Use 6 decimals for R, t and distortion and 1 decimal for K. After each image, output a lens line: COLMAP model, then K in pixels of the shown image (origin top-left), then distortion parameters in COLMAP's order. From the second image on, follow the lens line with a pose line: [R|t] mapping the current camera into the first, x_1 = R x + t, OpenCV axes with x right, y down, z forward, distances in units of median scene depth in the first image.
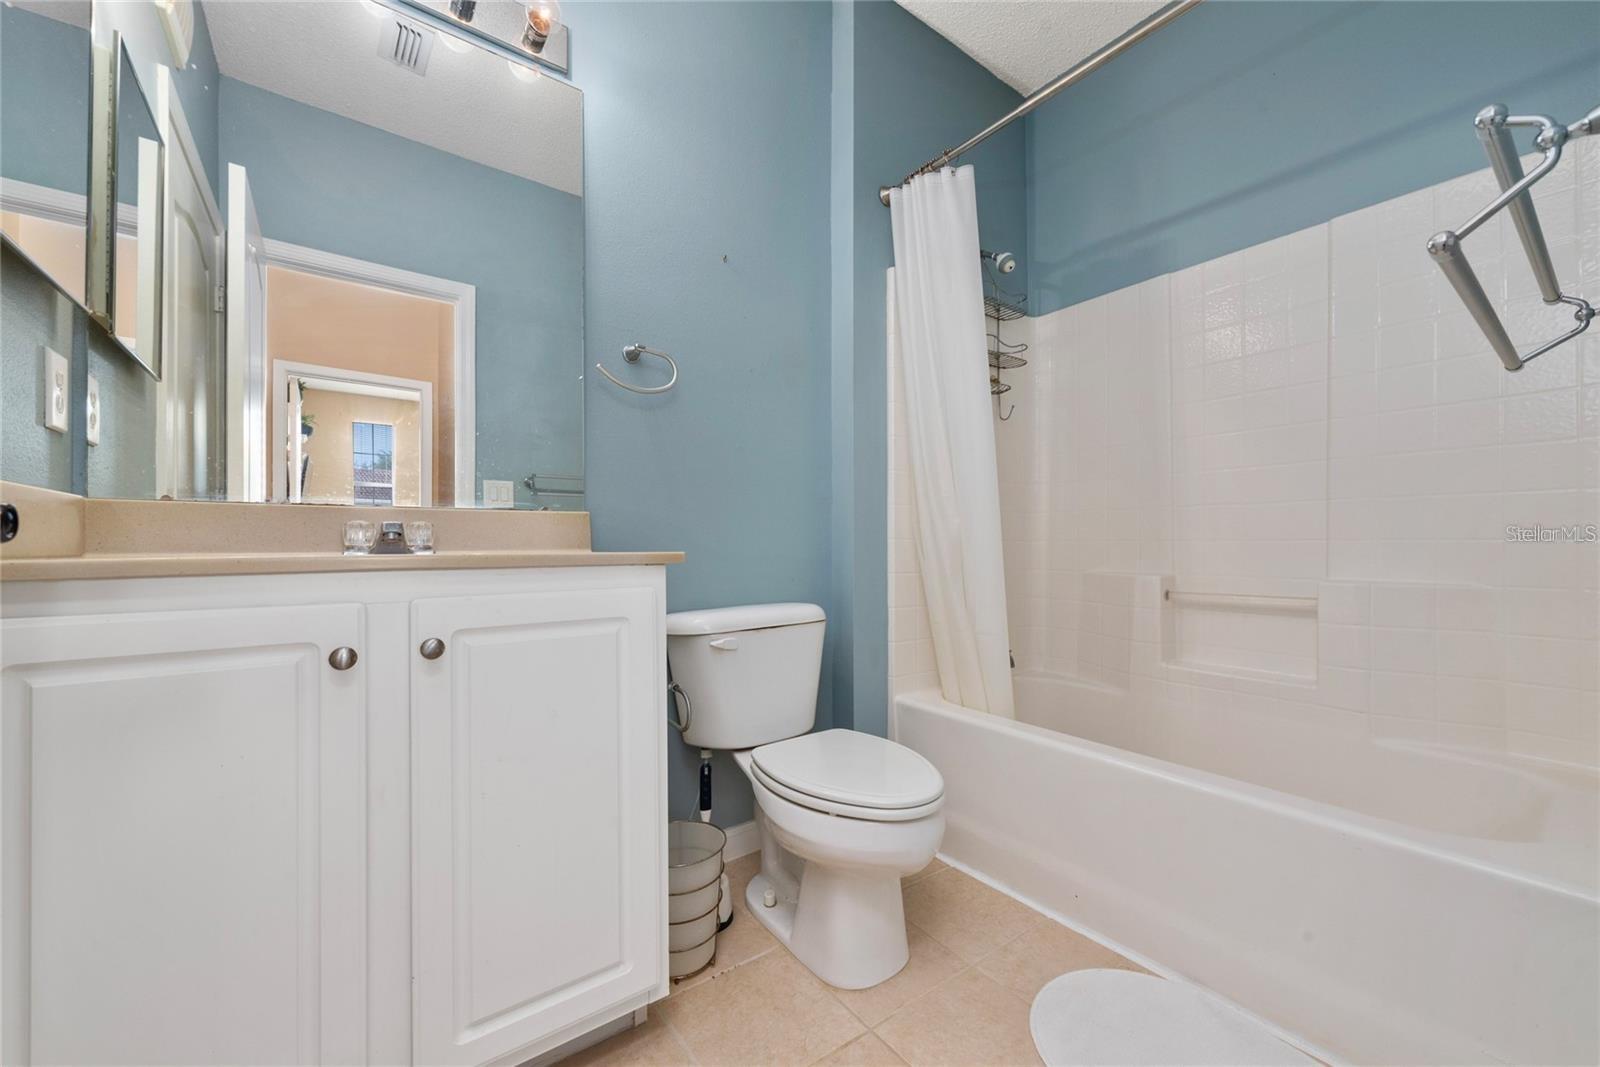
lens RADIAL K [[621.6, 0, 811.8], [0, 621.6, 537.2], [0, 0, 1]] dist [-0.001072, -0.000031]
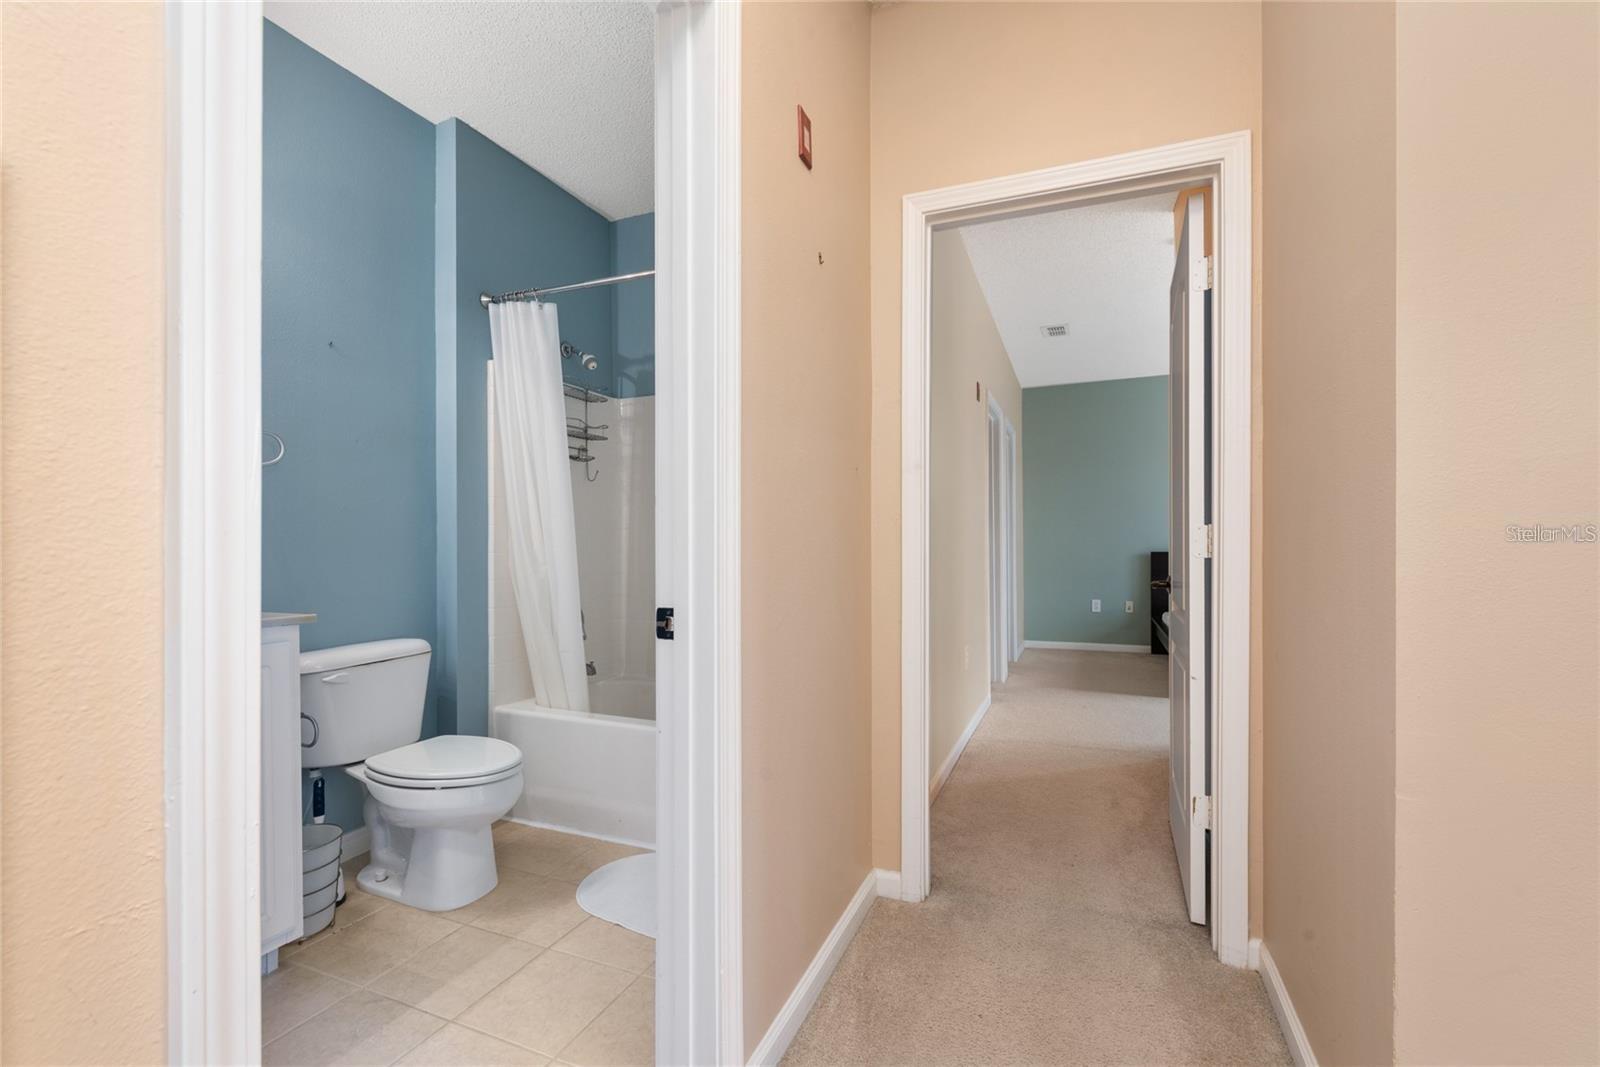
lens RADIAL K [[684.5, 0, 803.5], [0, 684.5, 544.4], [0, 0, 1]] dist [0.010229, 0.000013]
pose [[0.866143, -0.002240, 0.499791, -0.019581], [-0.002588, 0.999956, 0.008965, -0.095696], [-0.499789, -0.009058, 0.866100, -0.566878]]
